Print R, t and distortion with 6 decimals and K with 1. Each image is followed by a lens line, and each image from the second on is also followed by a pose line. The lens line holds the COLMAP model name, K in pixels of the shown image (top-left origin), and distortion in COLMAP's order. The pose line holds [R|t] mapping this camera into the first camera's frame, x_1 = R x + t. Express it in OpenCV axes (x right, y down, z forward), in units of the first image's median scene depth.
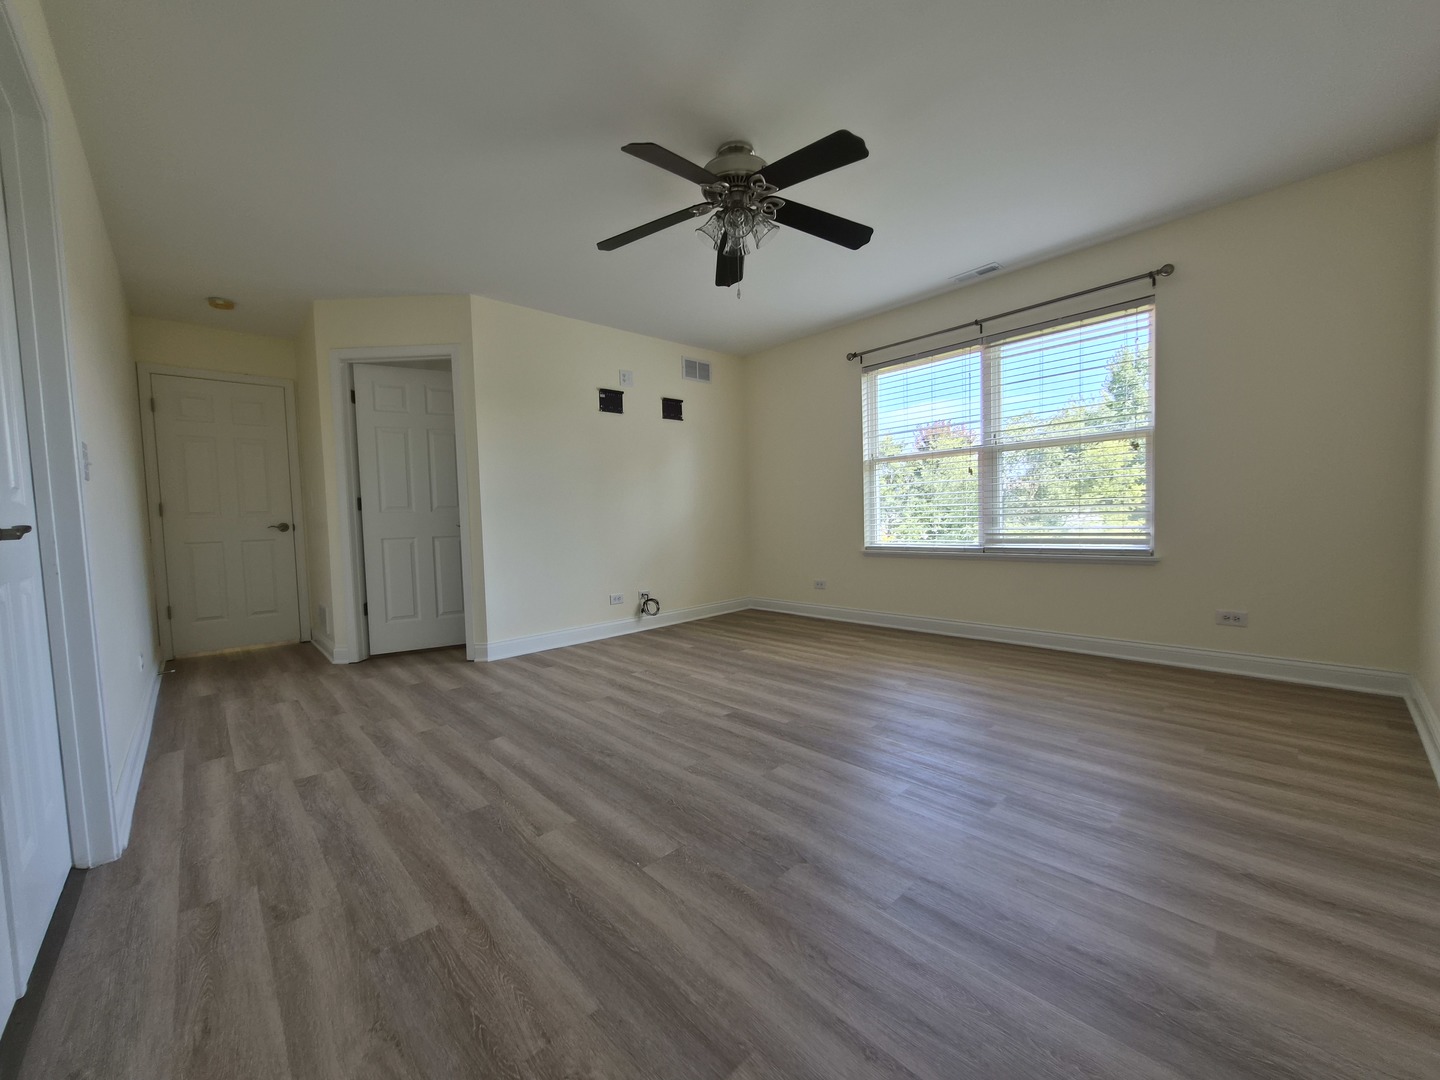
lens RADIAL K [[563.2, 0, 714.0], [0, 563.2, 538.3], [0, 0, 1]] dist [0.000634, -0.000627]
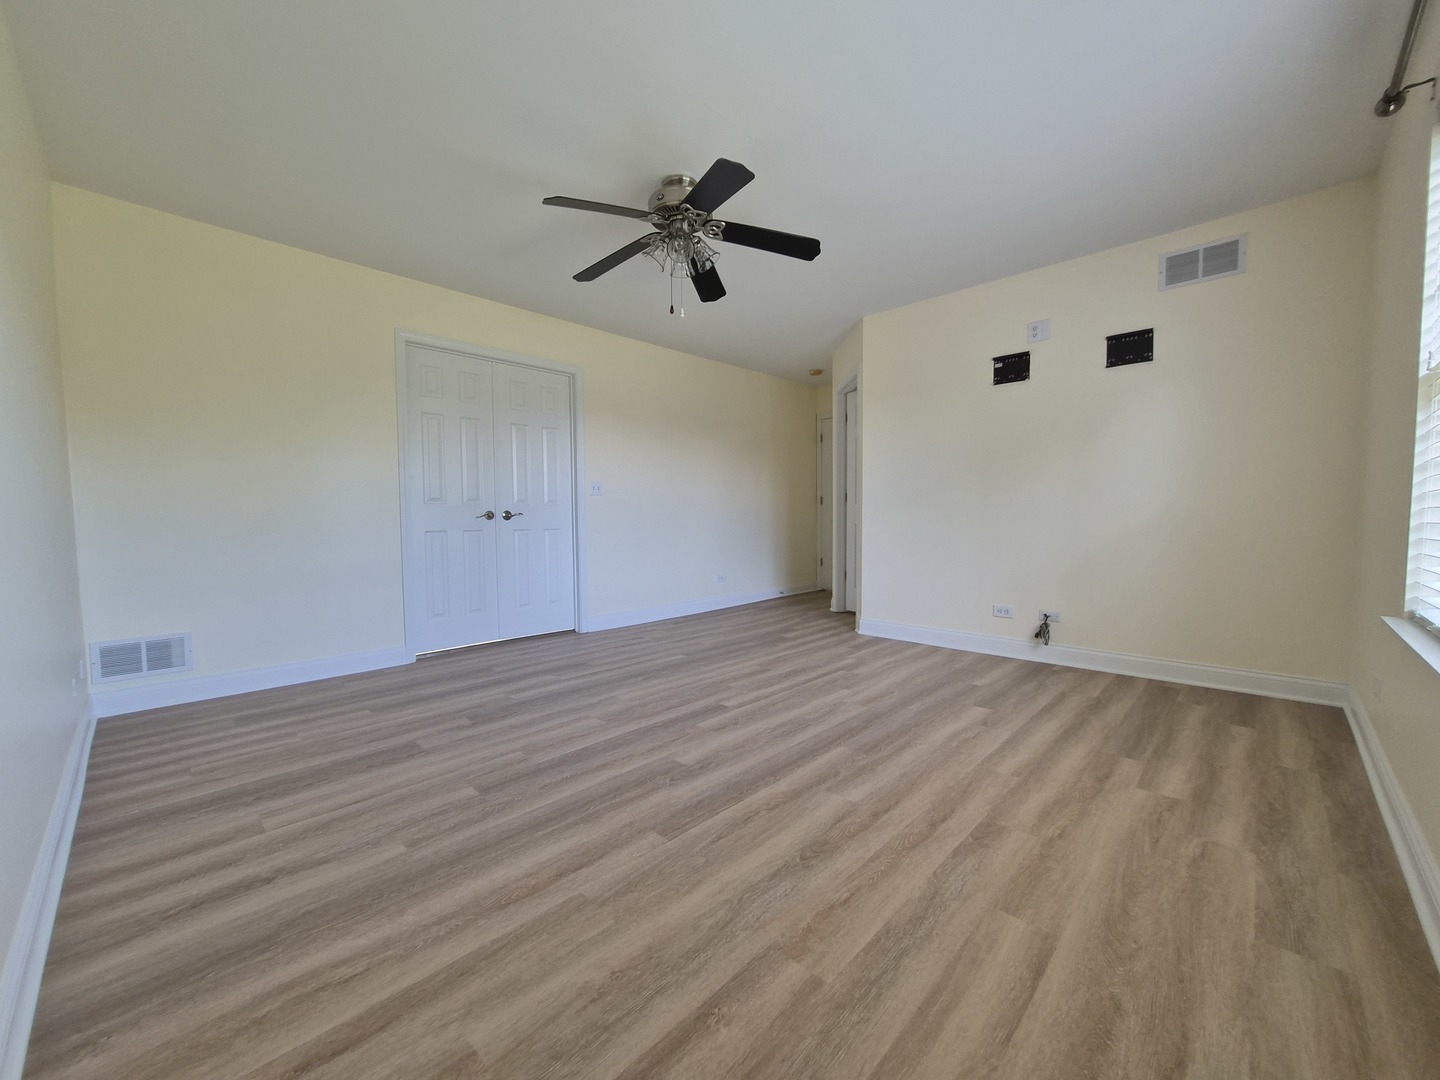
lens RADIAL K [[563.2, 0, 718.1], [0, 563.2, 535.4], [0, 0, 1]] dist [0.000634, -0.000627]
pose [[0.052707, 0.068392, -0.996265, 0.898686], [-0.036502, 0.997117, 0.066519, -0.061772], [0.997943, 0.032860, 0.055052, 0.791221]]
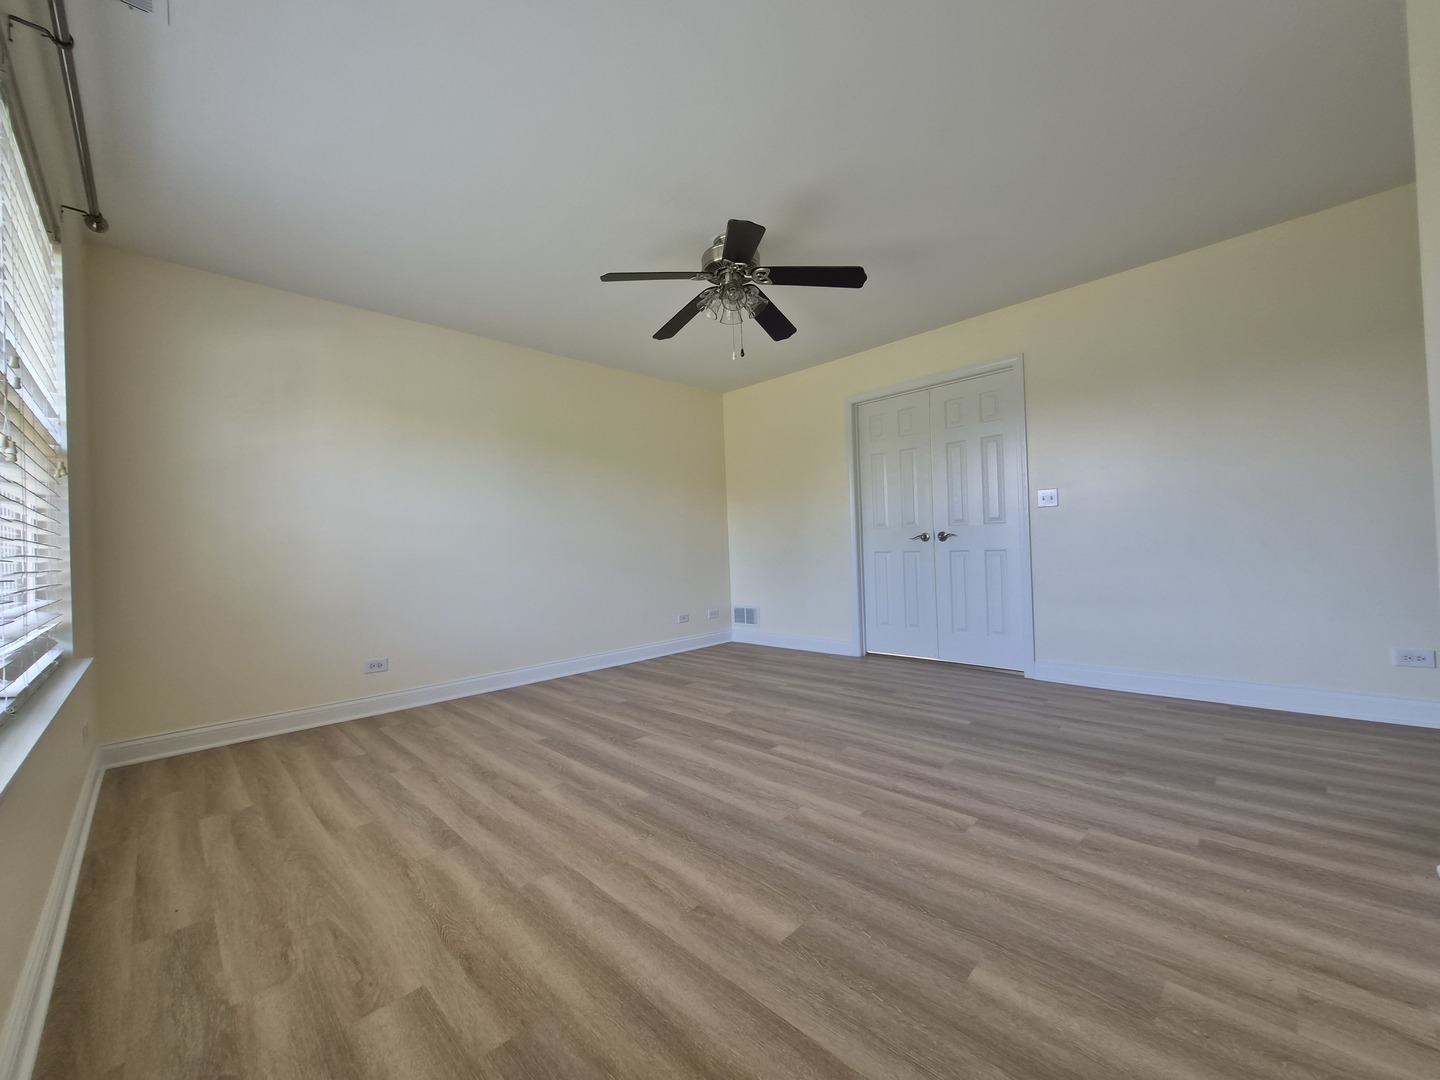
lens RADIAL K [[563.2, 0, 716.9], [0, 563.2, 538.1], [0, 0, 1]] dist [0.000634, -0.000627]
pose [[-0.996844, 0.069218, -0.038876, 0.117183], [0.068290, 0.997359, 0.024710, -0.067387], [0.040483, 0.021977, -0.998938, 1.683195]]
